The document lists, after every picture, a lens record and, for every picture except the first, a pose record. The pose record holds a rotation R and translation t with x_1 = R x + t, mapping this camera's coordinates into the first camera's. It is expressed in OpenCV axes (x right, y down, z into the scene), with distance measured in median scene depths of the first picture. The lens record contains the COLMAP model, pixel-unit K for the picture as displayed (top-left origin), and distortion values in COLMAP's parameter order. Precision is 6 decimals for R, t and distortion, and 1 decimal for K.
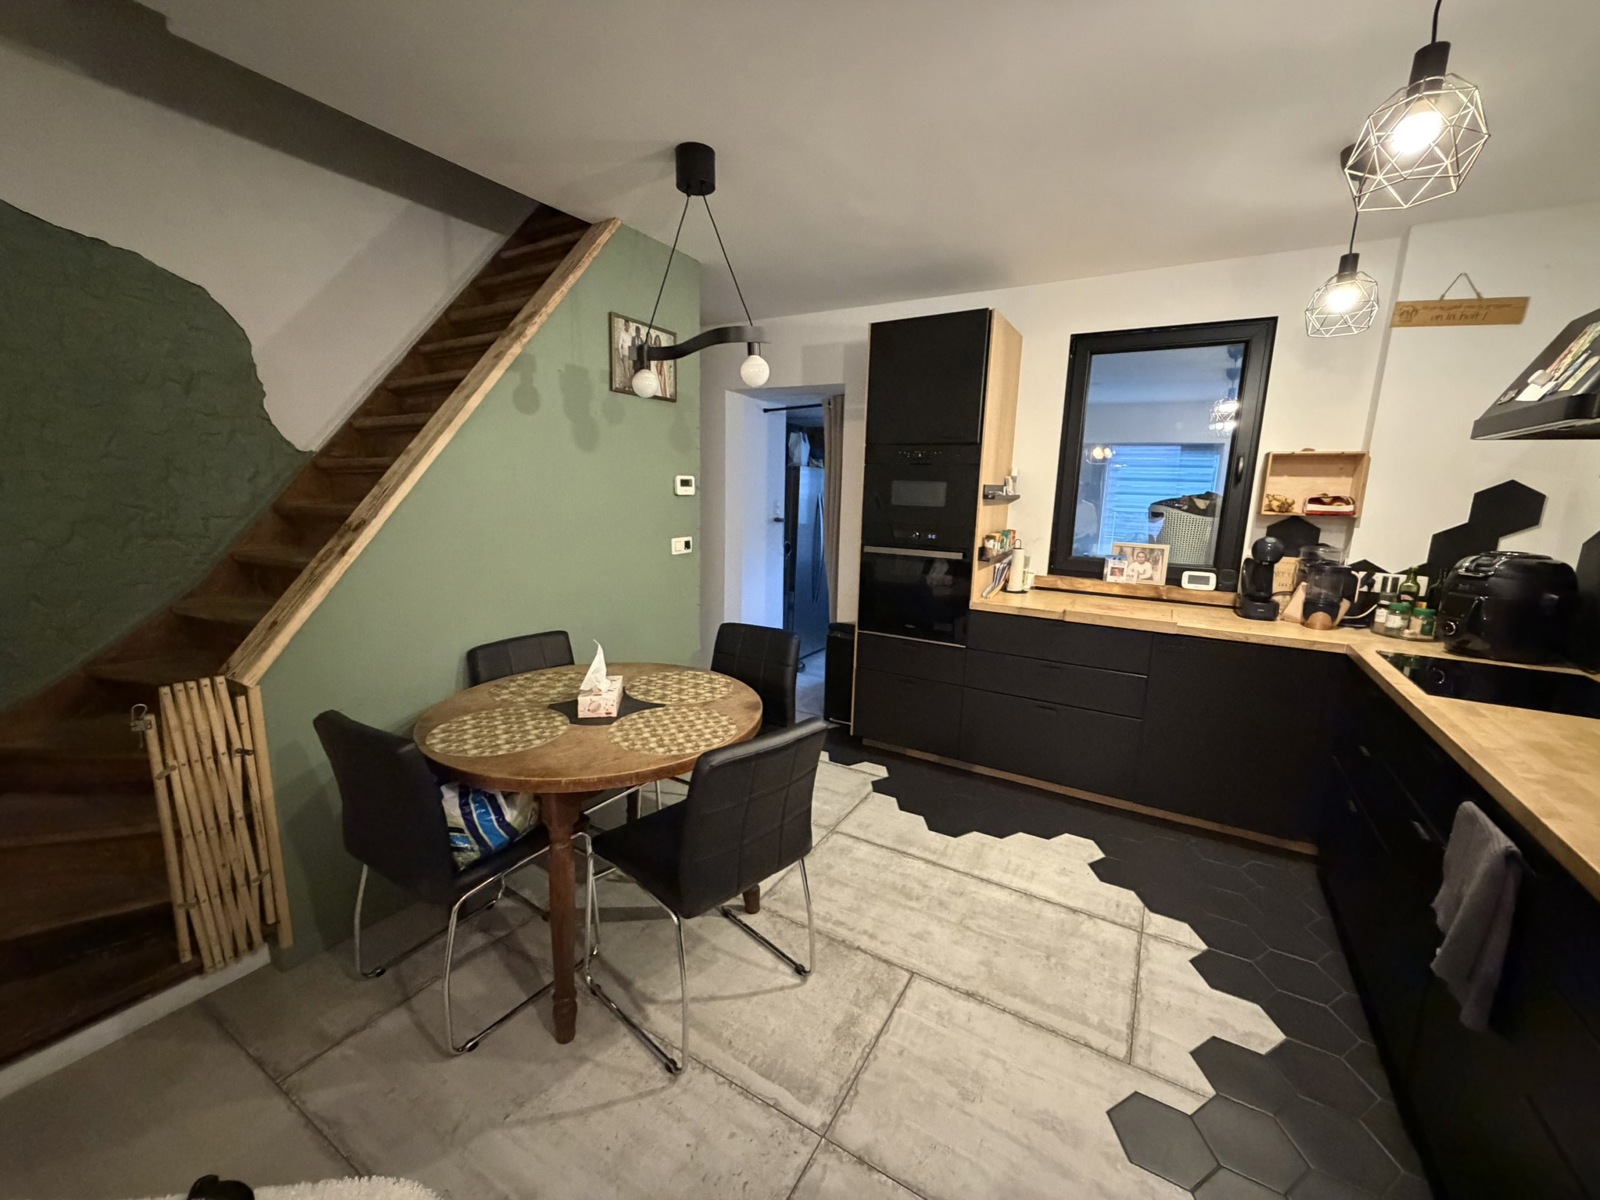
lens RADIAL K [[640.7, 0, 792.3], [0, 640.7, 598.0], [0, 0, 1]] dist [0.000184, 0.000391]
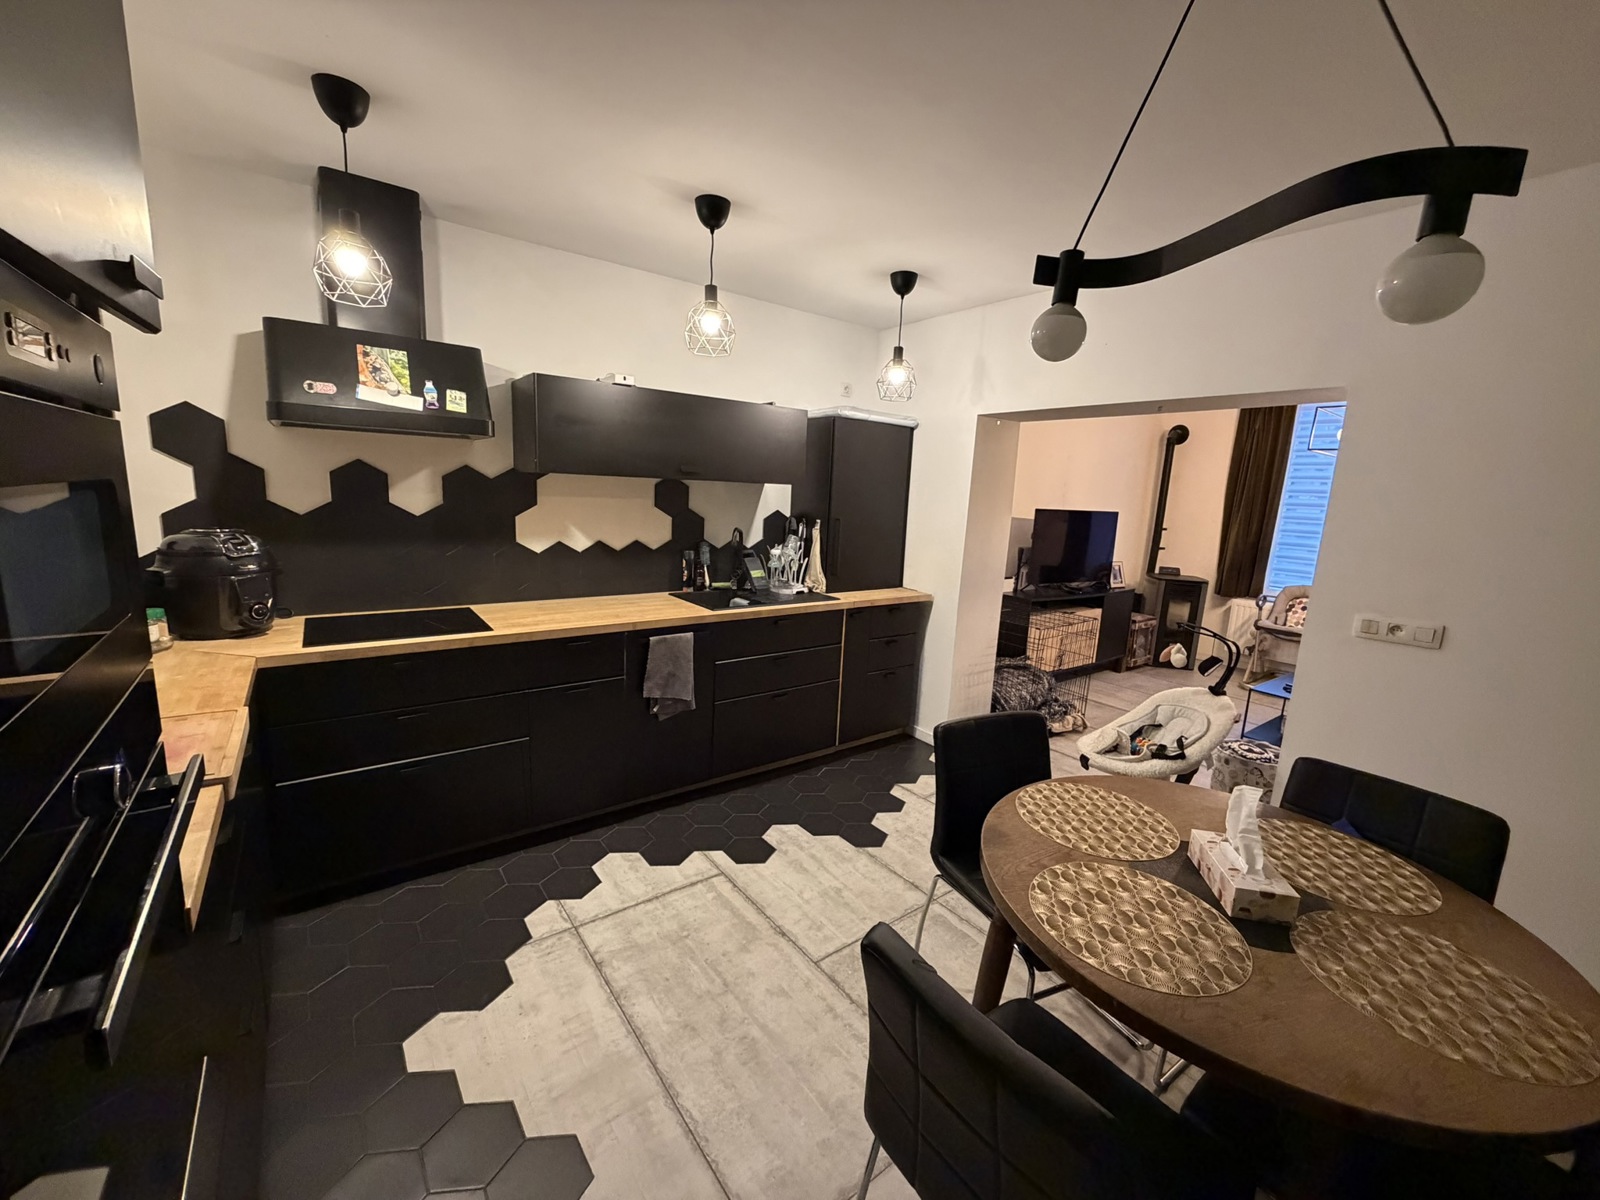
lens RADIAL K [[640.7, 0, 797.3], [0, 640.7, 598.6], [0, 0, 1]] dist [0.000184, 0.000391]
pose [[-0.924522, -0.131945, 0.357561, -0.072226], [0.000527, 0.937719, 0.347394, -0.303476], [-0.381129, 0.321362, -0.866872, 1.504872]]
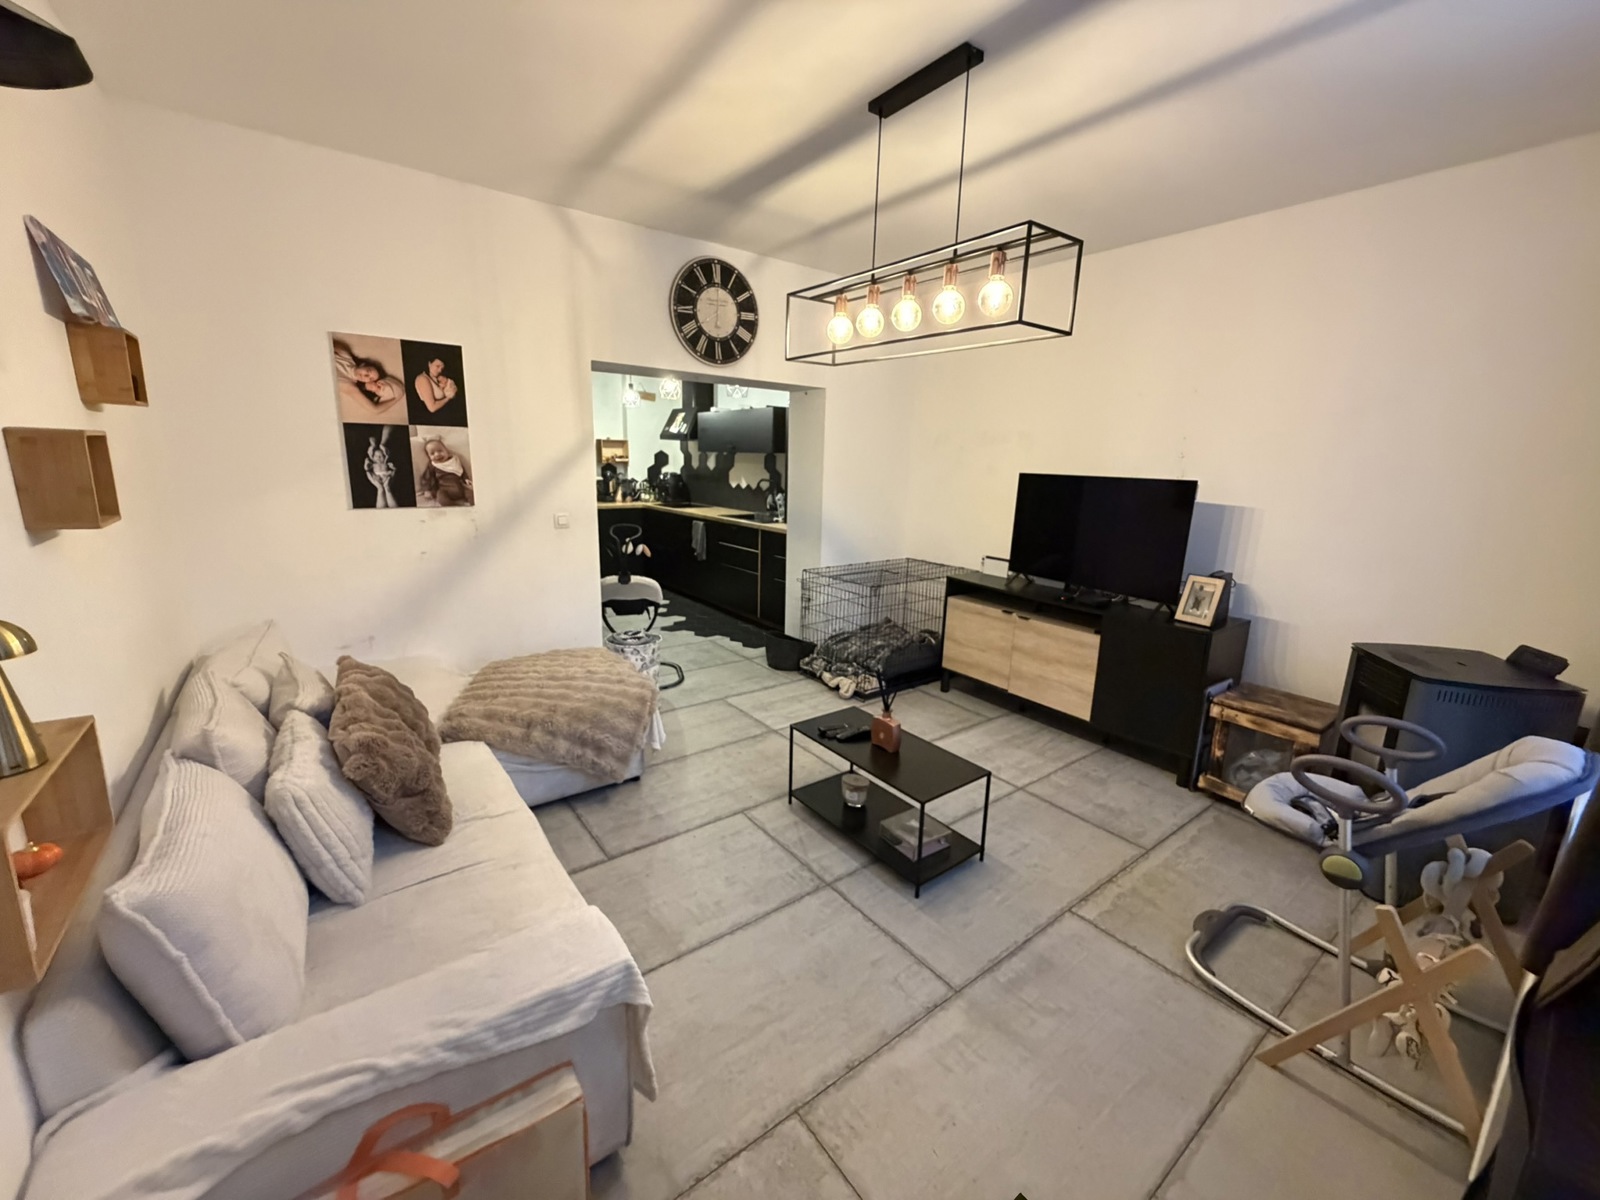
lens RADIAL K [[640.7, 0, 800.2], [0, 640.7, 593.6], [0, 0, 1]] dist [0.000184, 0.000391]
pose [[0.372421, -0.205751, 0.904969, -1.813696], [0.153548, 0.975337, 0.158560, 0.125173], [-0.915274, 0.079905, 0.394828, -0.919920]]
